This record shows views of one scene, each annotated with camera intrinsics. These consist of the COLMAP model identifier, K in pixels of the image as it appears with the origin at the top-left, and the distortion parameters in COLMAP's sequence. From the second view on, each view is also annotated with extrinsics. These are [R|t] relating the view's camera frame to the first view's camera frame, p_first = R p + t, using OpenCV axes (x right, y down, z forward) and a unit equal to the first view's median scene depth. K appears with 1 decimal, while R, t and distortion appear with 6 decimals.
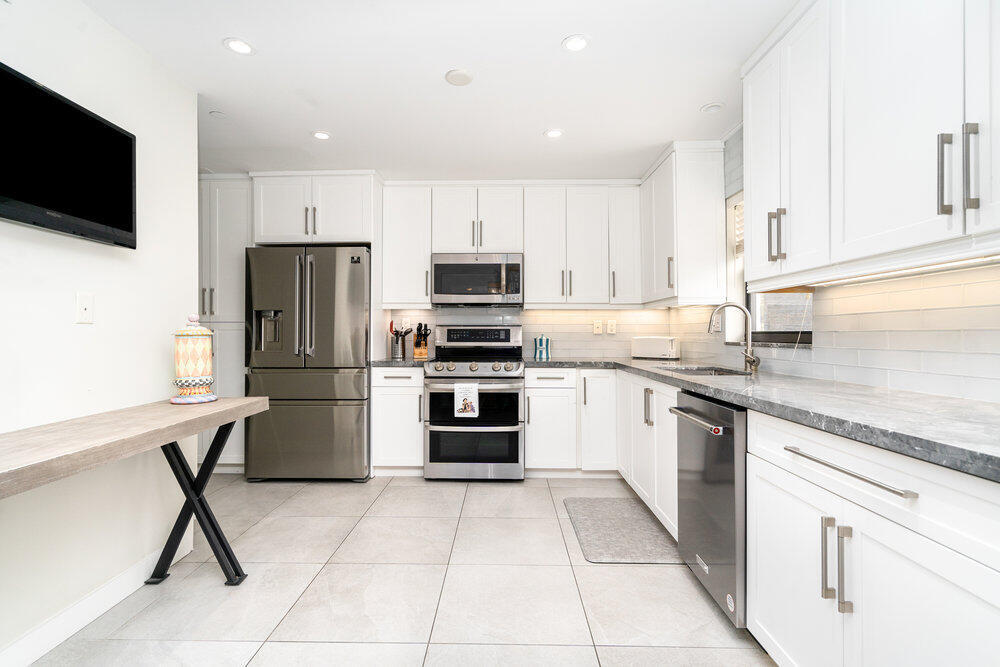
lens RADIAL K [[492.9, 0, 499.0], [0, 492.9, 335.5], [0, 0, 1]] dist [-0.000101, -0.000035]
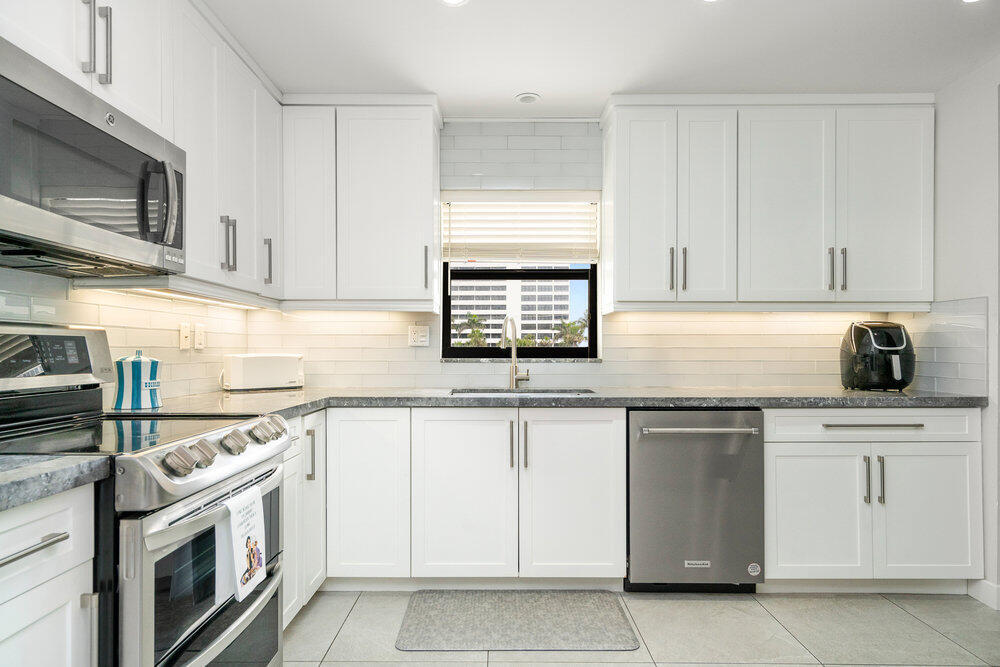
lens RADIAL K [[575.3, 0, 500.2], [0, 575.3, 337.6], [0, 0, 1]] dist [0.003470, 0.000460]
pose [[-0.007500, 0.019946, 0.999773, -0.413704], [0.001875, 0.999800, -0.019932, -0.003662], [-0.999970, 0.001725, -0.007536, 0.701519]]
